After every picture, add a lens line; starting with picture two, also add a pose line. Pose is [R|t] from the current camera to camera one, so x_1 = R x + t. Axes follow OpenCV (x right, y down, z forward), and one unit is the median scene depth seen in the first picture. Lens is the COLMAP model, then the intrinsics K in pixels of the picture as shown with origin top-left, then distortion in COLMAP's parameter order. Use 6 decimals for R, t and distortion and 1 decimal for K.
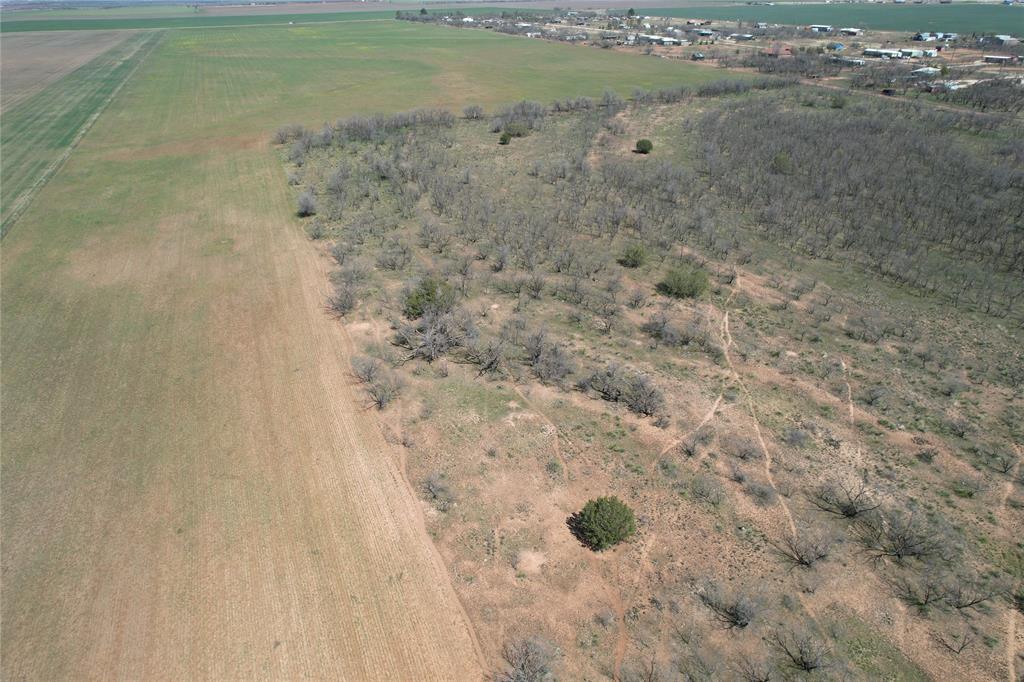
lens RADIAL K [[652.6, 0, 512.1], [0, 652.6, 347.2], [0, 0, 1]] dist [-0.076641, 0.068320]
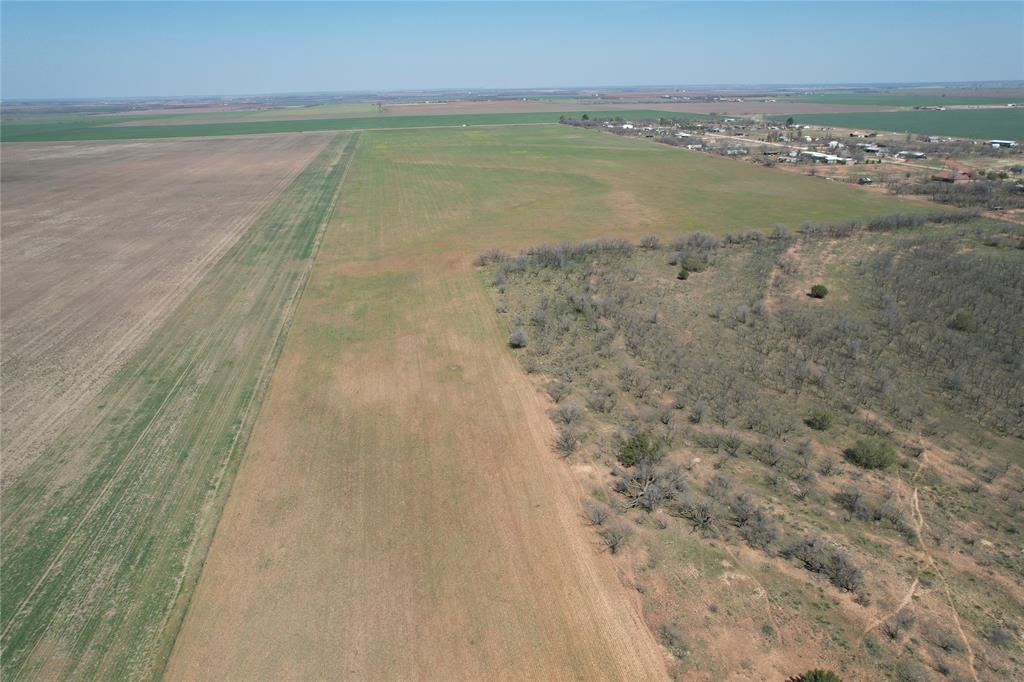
lens RADIAL K [[652.6, 0, 512.1], [0, 652.6, 347.2], [0, 0, 1]] dist [-0.076641, 0.068320]
pose [[0.976921, 0.077945, -0.198871, -0.133688], [-0.101988, 0.988271, -0.113659, -0.096941], [0.187680, 0.131319, 0.973412, -0.197867]]
